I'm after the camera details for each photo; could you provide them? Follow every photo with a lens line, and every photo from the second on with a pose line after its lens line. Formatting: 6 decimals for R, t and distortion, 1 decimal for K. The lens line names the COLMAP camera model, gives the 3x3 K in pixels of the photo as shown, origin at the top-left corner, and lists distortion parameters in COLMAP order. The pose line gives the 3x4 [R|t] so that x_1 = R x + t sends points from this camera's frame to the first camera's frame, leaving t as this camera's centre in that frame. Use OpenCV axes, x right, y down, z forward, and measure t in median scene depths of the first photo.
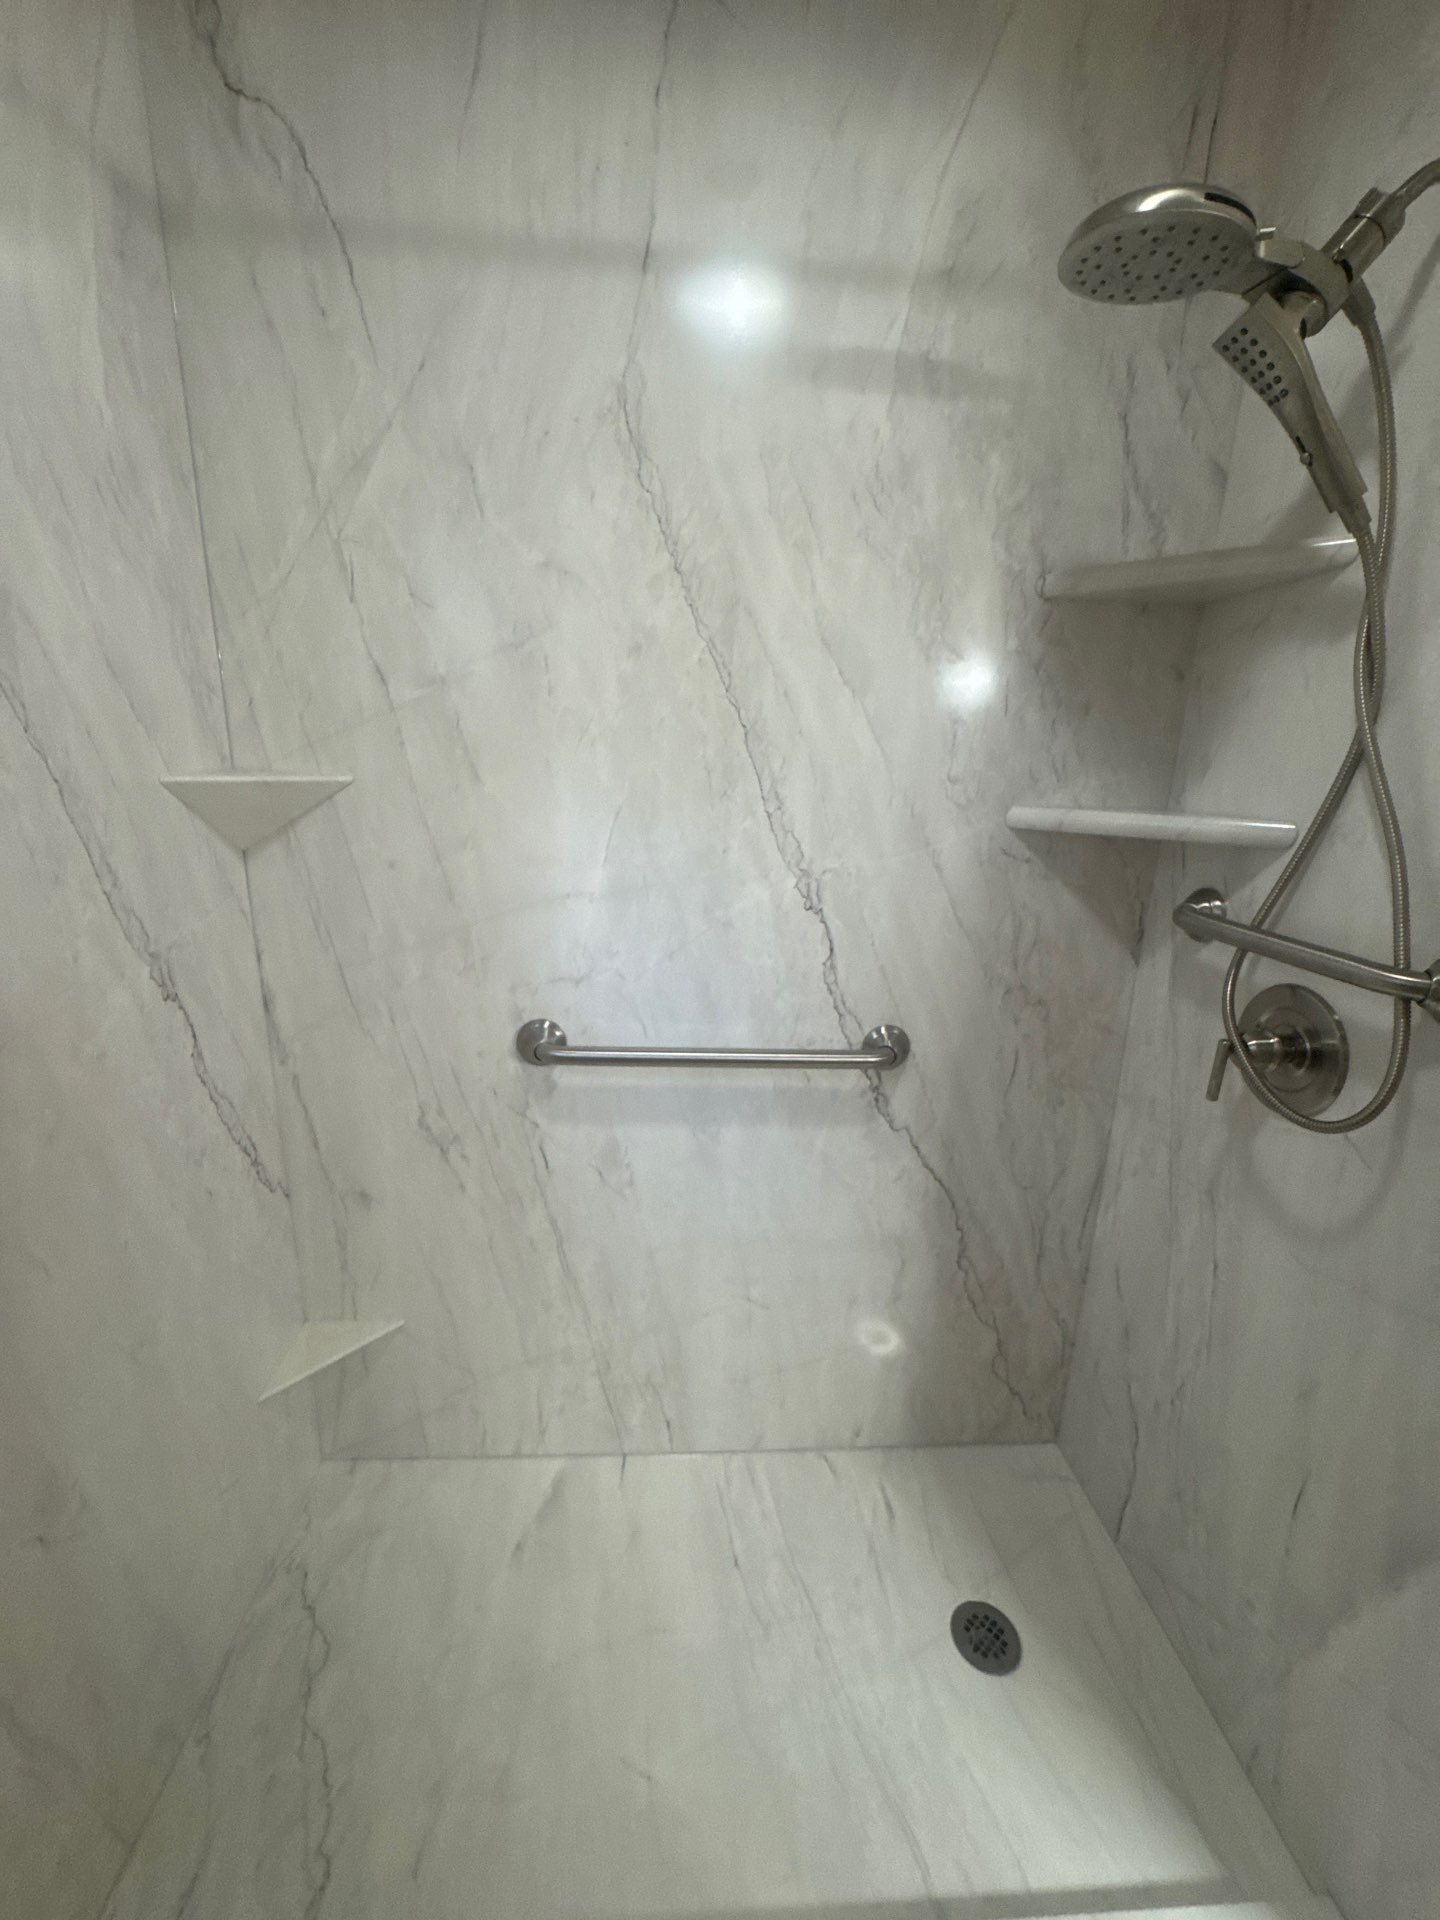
lens RADIAL K [[756.4, 0, 720.0], [0, 756.4, 960.0], [0, 0, 1]] dist [-0.005099, -0.000599]
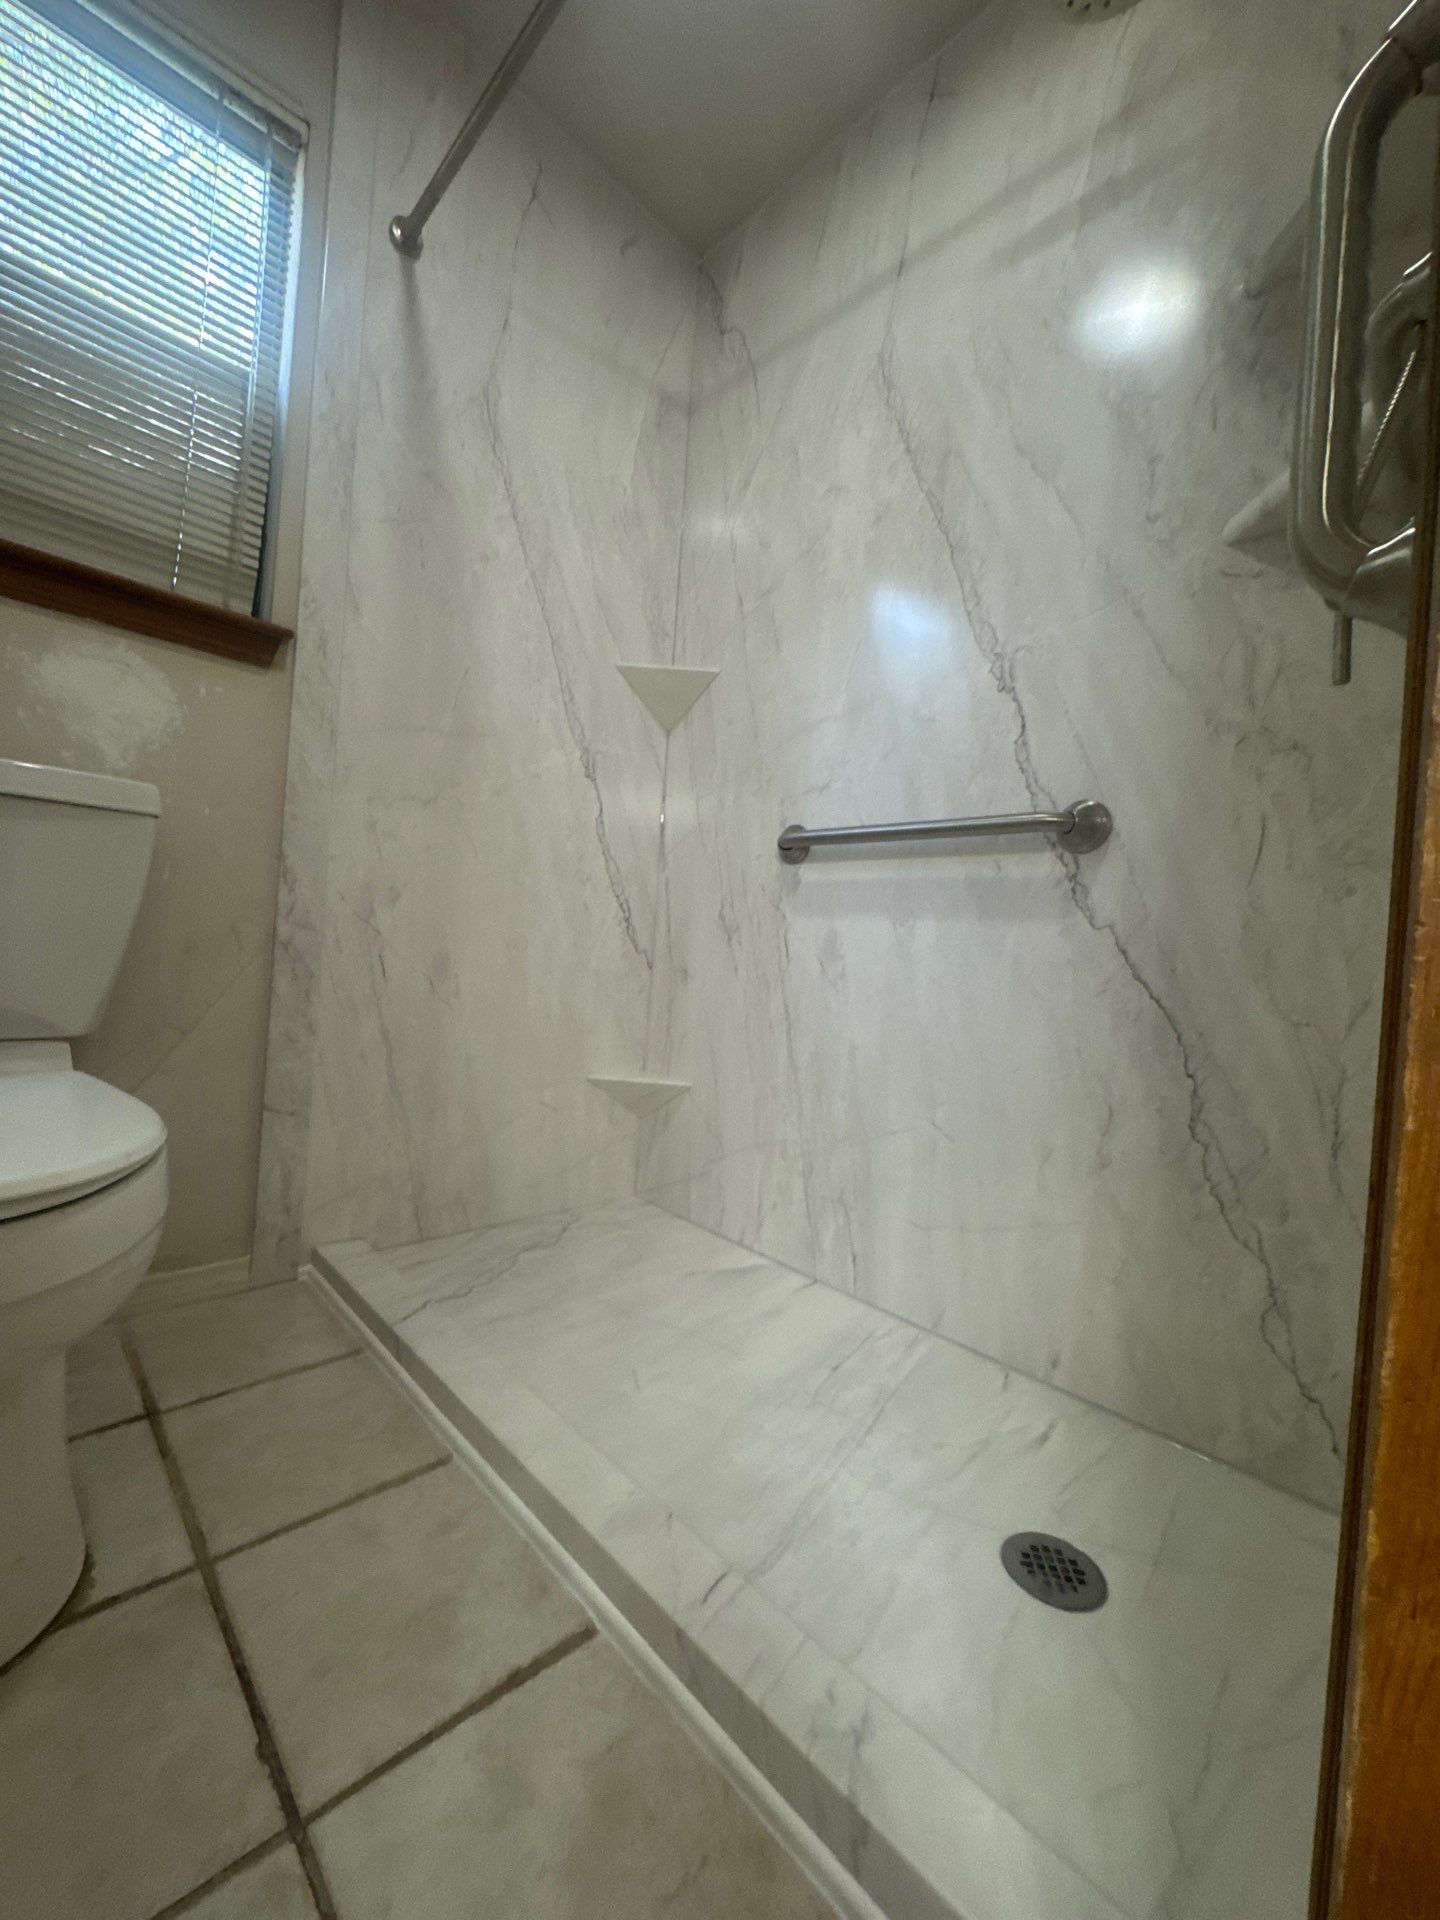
lens RADIAL K [[756.4, 0, 720.0], [0, 756.4, 960.0], [0, 0, 1]] dist [-0.005099, -0.000599]
pose [[0.657928, 0.025692, -0.752643, 0.615343], [-0.241532, 0.953820, -0.178577, 0.531955], [0.713298, 0.299278, 0.633750, 0.171491]]
